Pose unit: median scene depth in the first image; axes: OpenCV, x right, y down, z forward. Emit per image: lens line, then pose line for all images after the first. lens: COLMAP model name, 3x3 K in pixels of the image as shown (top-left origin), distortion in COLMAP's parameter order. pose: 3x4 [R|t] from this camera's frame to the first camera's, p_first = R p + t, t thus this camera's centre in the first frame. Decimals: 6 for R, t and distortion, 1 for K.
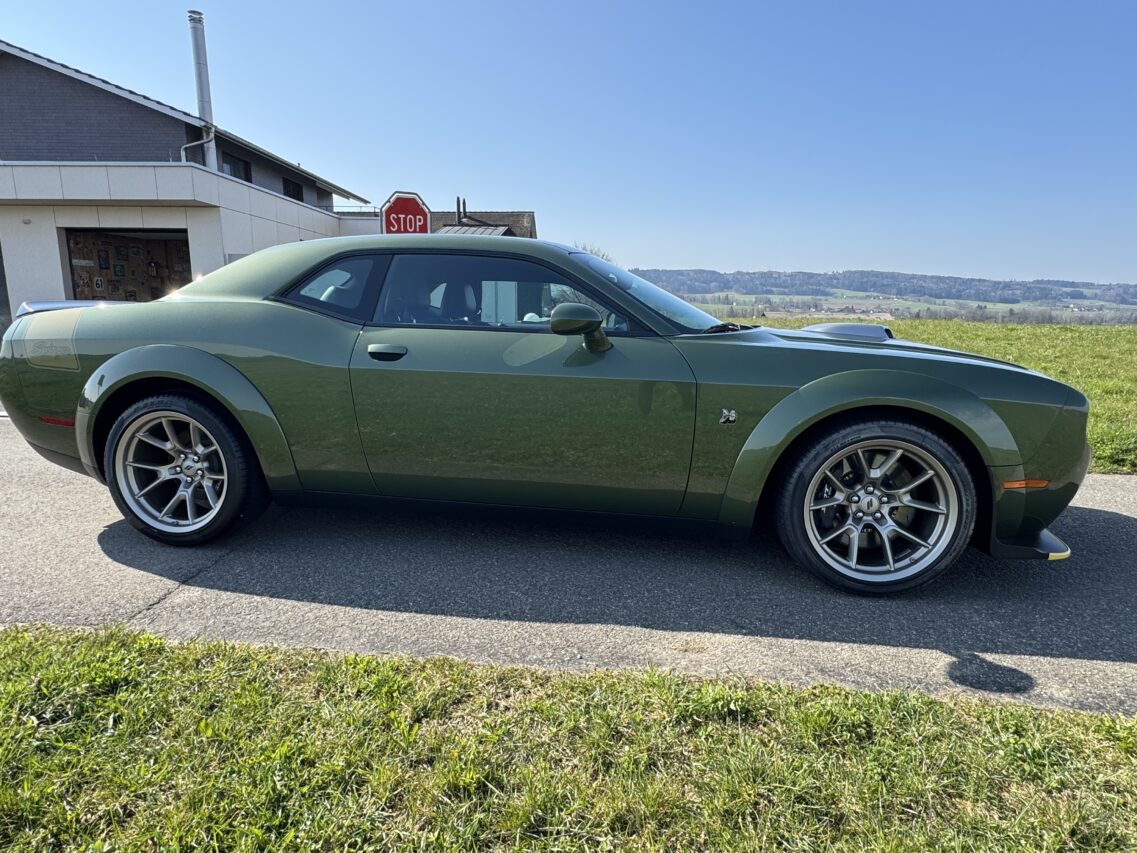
lens RADIAL K [[647.7, 0, 568.5], [0, 647.7, 426.5], [0, 0, 1]] dist [-0.004756, -0.001259]
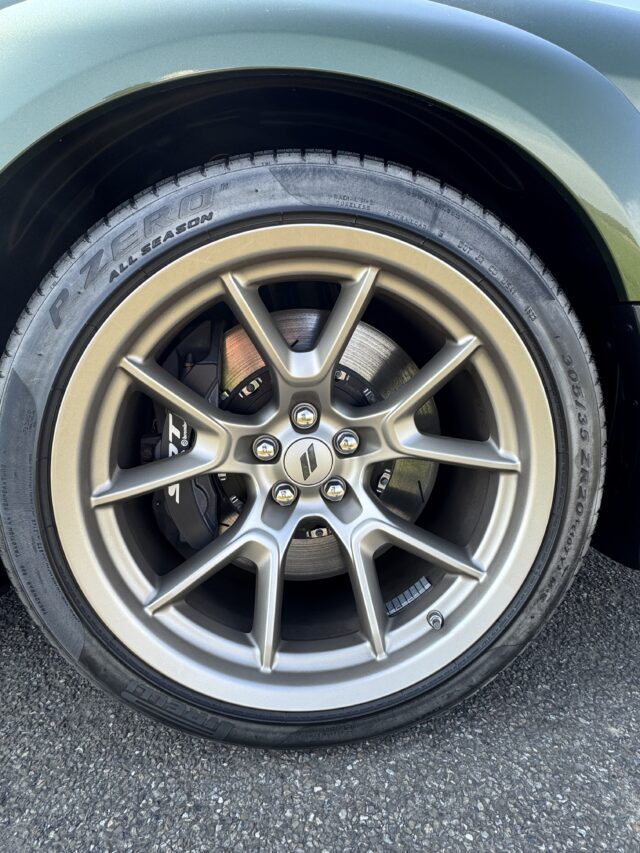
lens RADIAL K [[485.9, 0, 321.3], [0, 485.9, 409.1], [0, 0, 1]] dist [-0.004756, -0.001259]
pose [[0.969913, -0.083887, 0.228542, 0.435915], [0.079679, 0.996439, 0.027594, 0.090053], [-0.230043, -0.008554, 0.973143, 0.787646]]
